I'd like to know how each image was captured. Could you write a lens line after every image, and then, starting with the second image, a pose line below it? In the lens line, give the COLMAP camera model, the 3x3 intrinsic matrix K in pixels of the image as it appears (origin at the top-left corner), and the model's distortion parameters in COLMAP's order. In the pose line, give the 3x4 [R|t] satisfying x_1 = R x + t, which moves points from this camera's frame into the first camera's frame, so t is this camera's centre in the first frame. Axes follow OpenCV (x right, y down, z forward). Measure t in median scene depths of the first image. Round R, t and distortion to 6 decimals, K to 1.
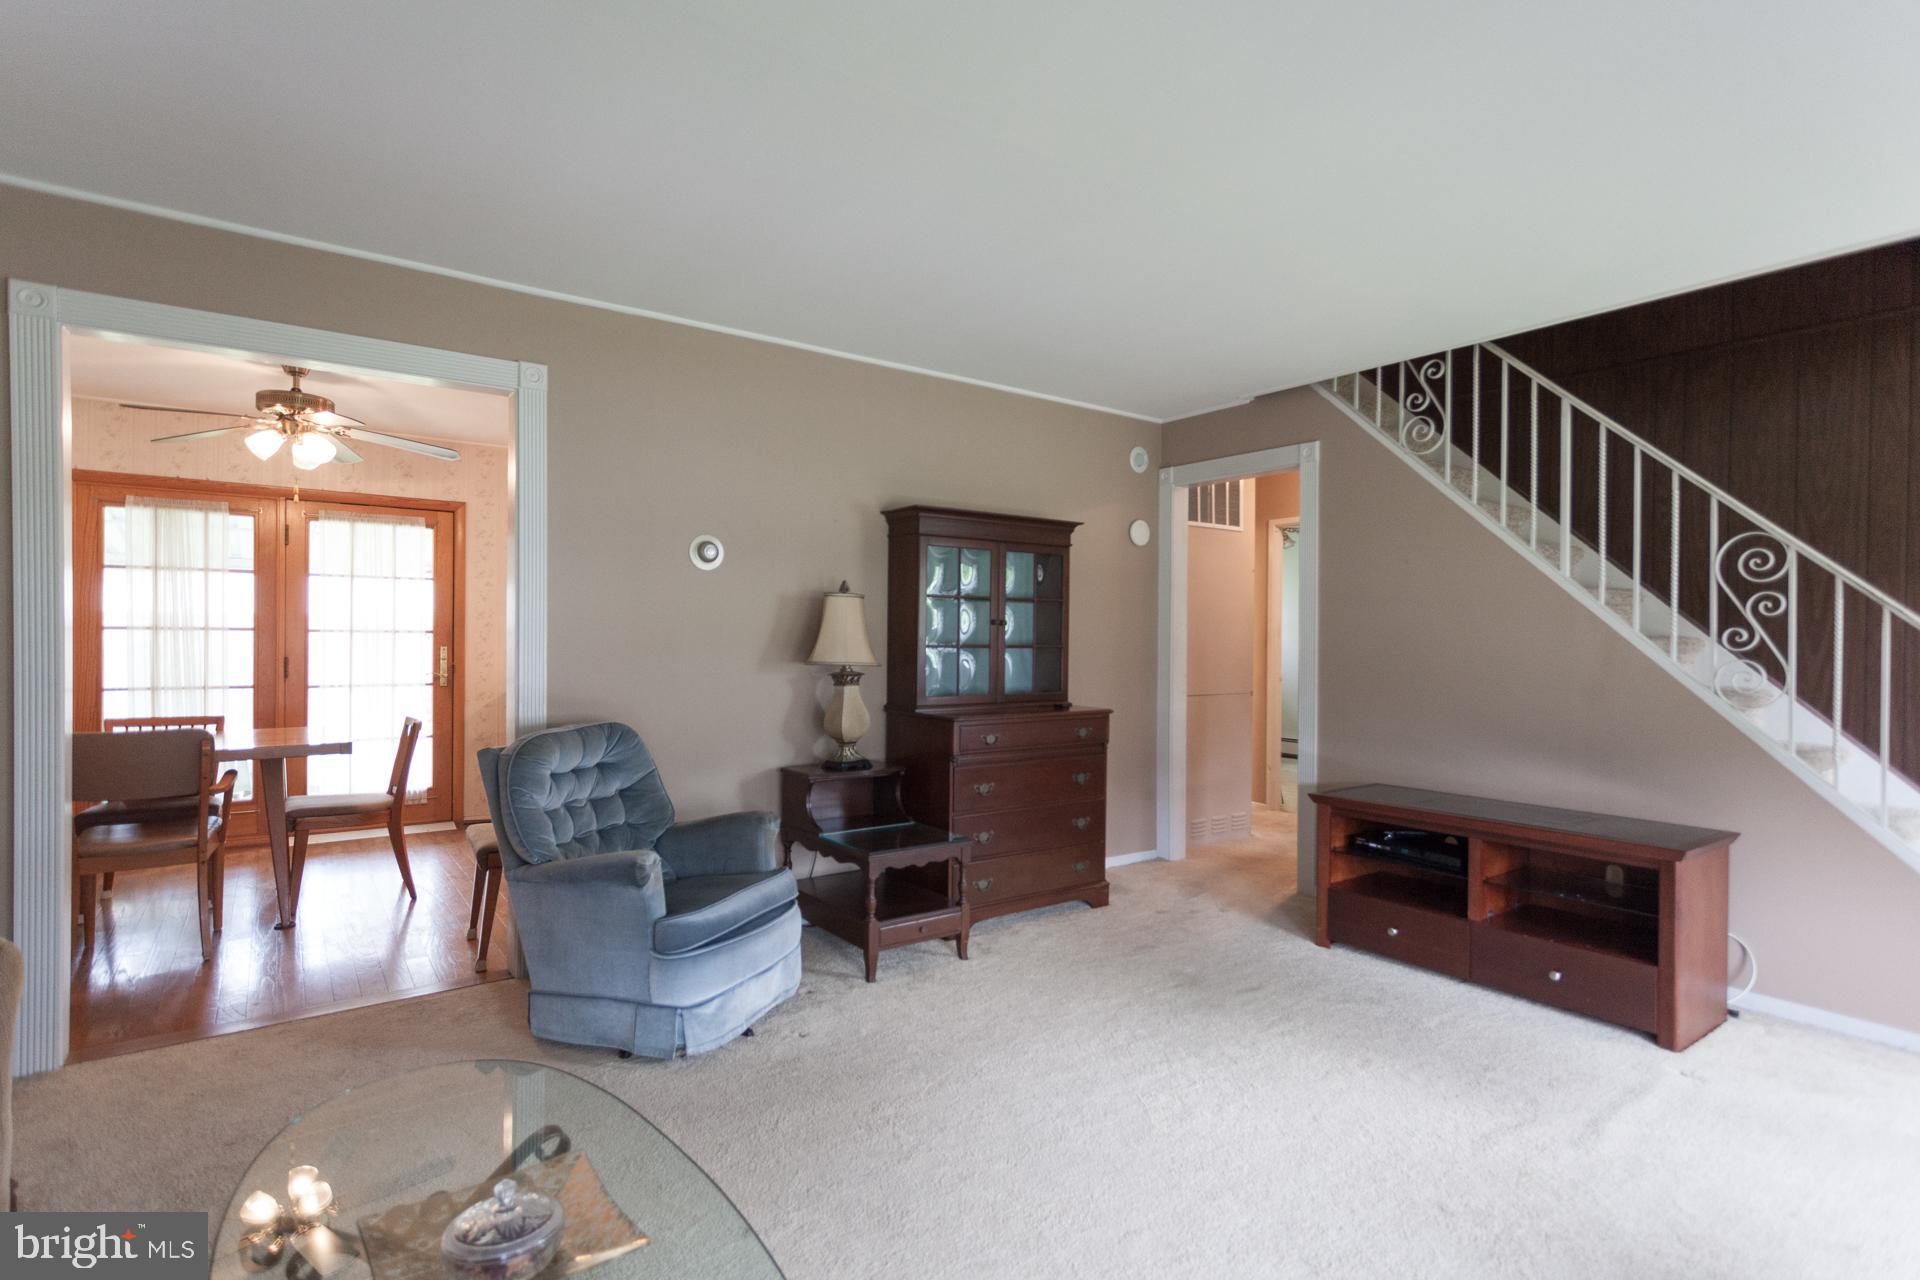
lens RADIAL K [[939.2, 0, 952.4], [0, 939.2, 644.6], [0, 0, 1]] dist [0.004489, 0.003070]
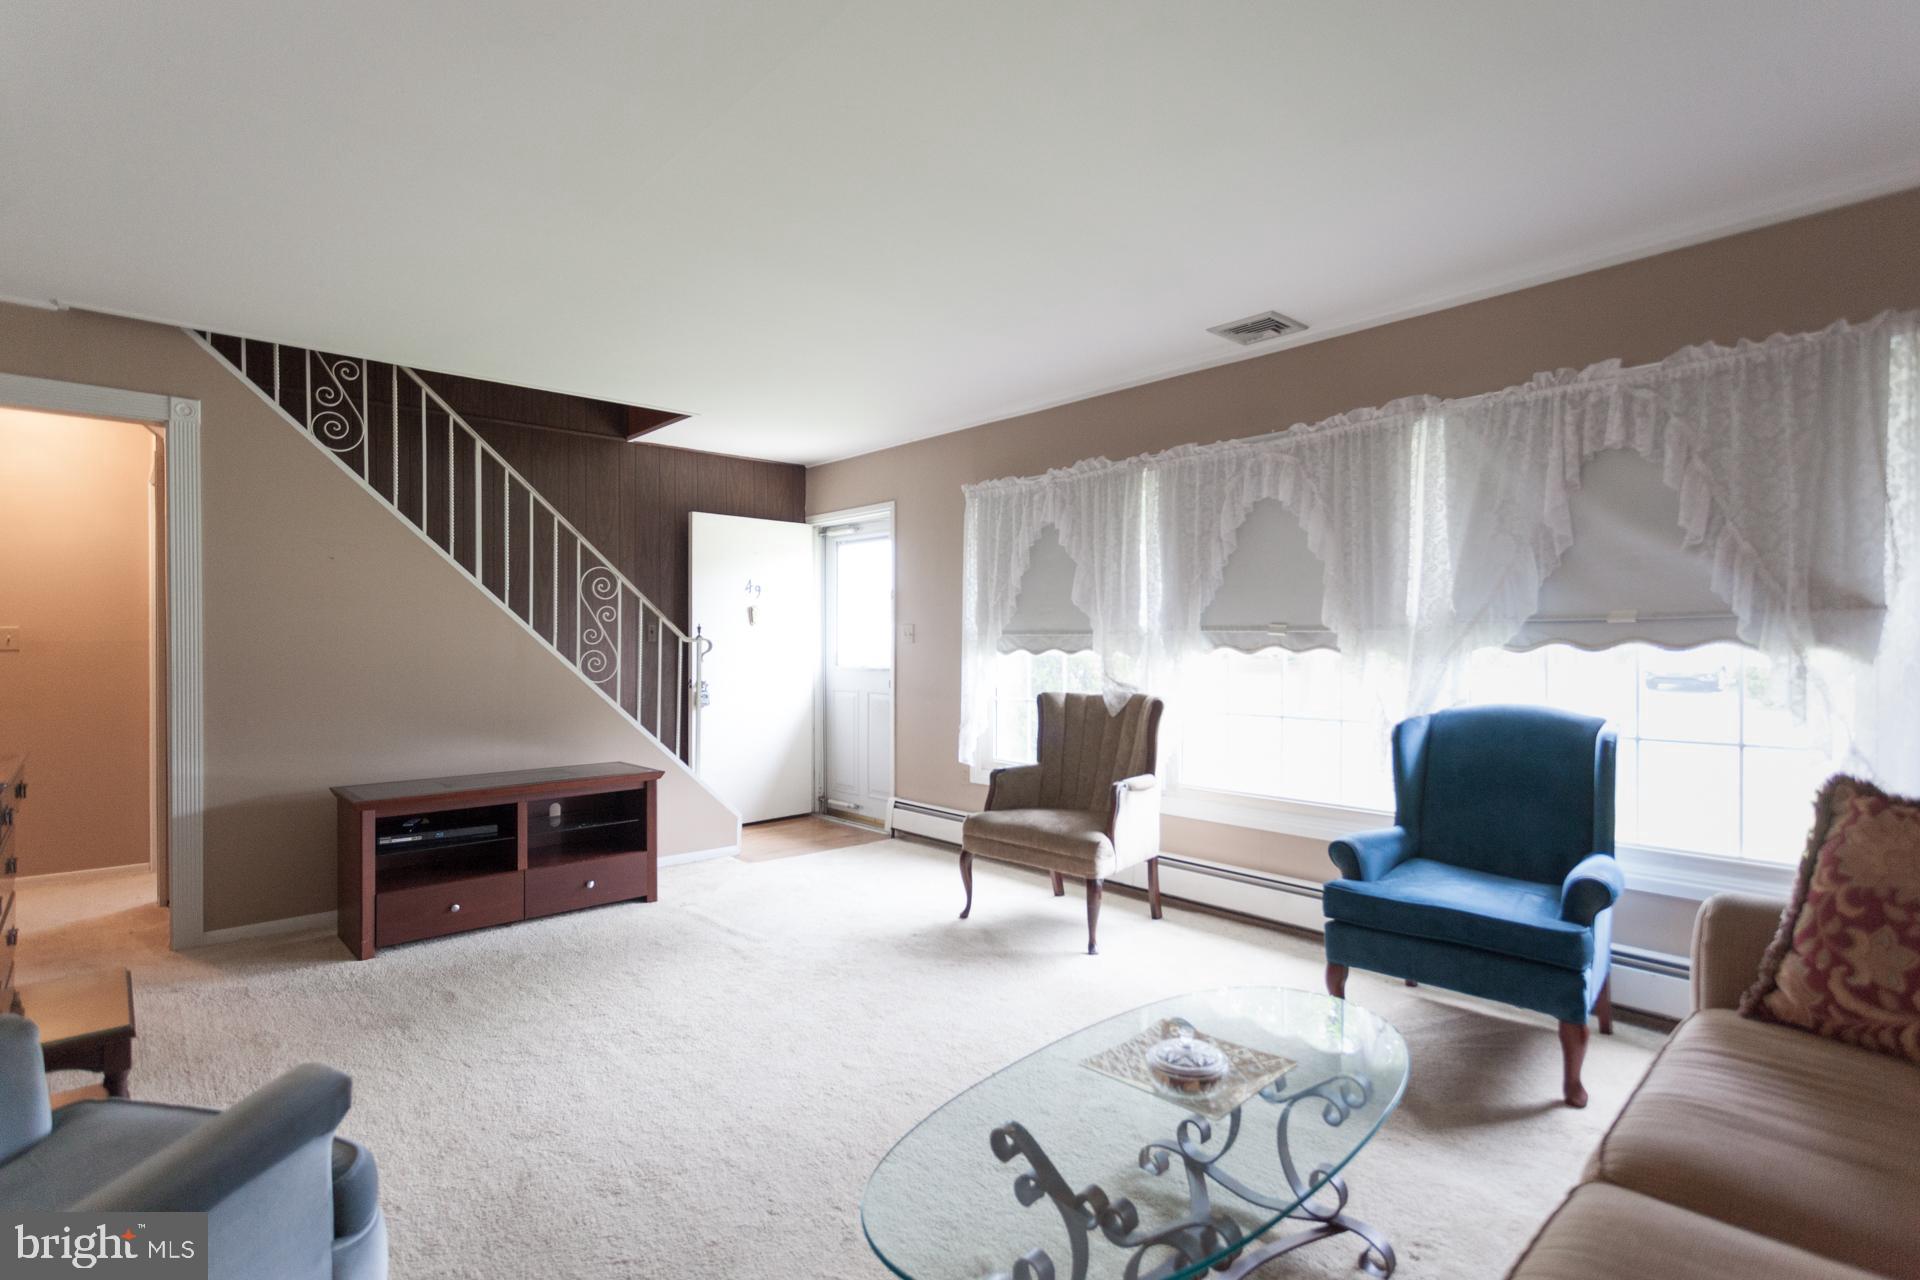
lens RADIAL K [[939.2, 0, 952.4], [0, 939.2, 644.6], [0, 0, 1]] dist [0.004489, 0.003070]
pose [[-0.102676, -0.012573, 0.994635, -0.713807], [0.009570, 0.999861, 0.013627, -0.008136], [-0.994669, 0.010917, -0.102542, 0.580218]]
